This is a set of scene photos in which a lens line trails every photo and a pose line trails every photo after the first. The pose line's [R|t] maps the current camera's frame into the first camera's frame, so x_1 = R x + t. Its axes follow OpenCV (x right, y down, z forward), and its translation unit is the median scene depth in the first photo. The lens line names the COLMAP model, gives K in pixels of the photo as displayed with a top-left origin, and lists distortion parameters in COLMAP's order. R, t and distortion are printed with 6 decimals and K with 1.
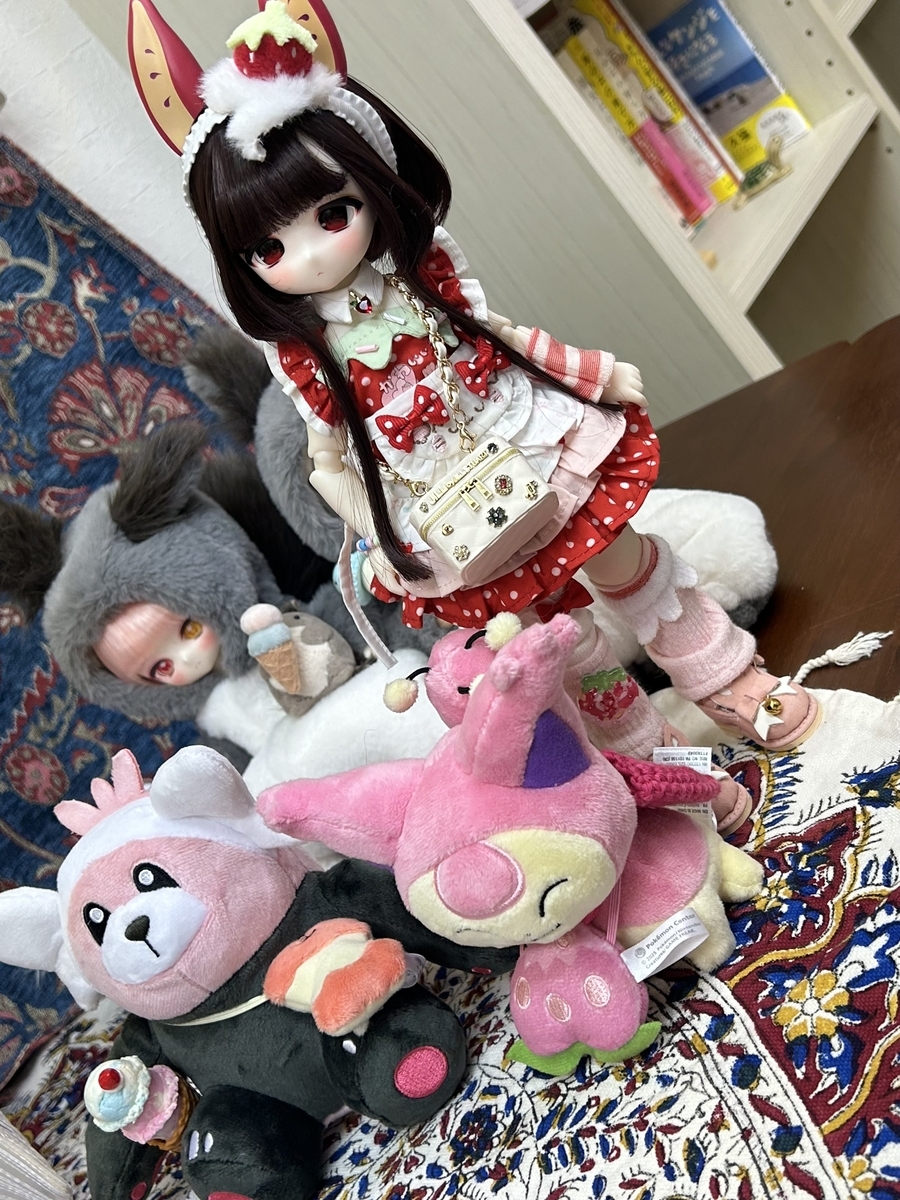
lens RADIAL K [[1489.8, 0, 450.7], [0, 1489.8, 592.9], [0, 0, 1]] dist [0.153619, 0.000000]
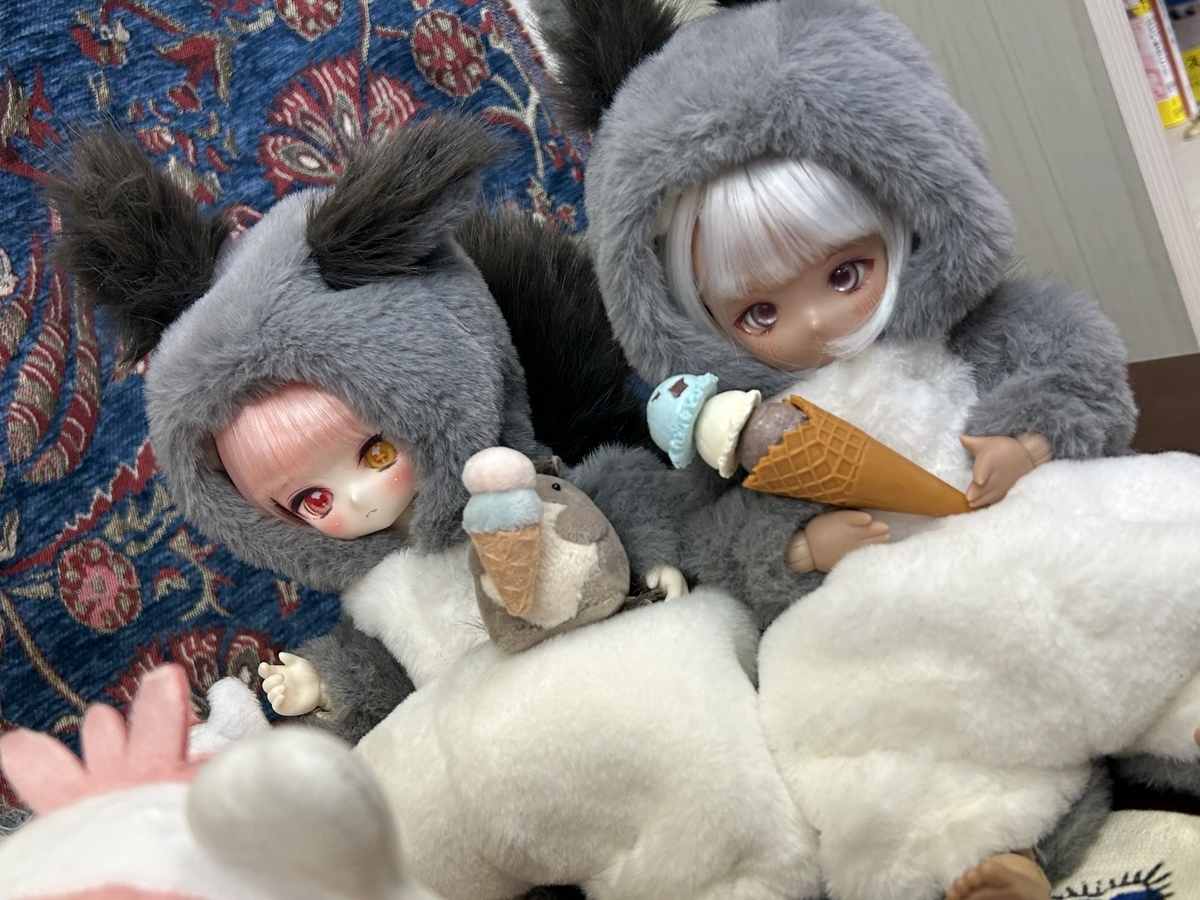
lens RADIAL K [[1489.8, 0, 597.9], [0, 1489.8, 455.3], [0, 0, 1]] dist [0.153619, 0.000000]
pose [[0.956305, 0.291714, -0.019571, -0.075841], [-0.292040, 0.956263, -0.016564, 0.008849], [0.013883, 0.021556, 0.999671, 0.395684]]
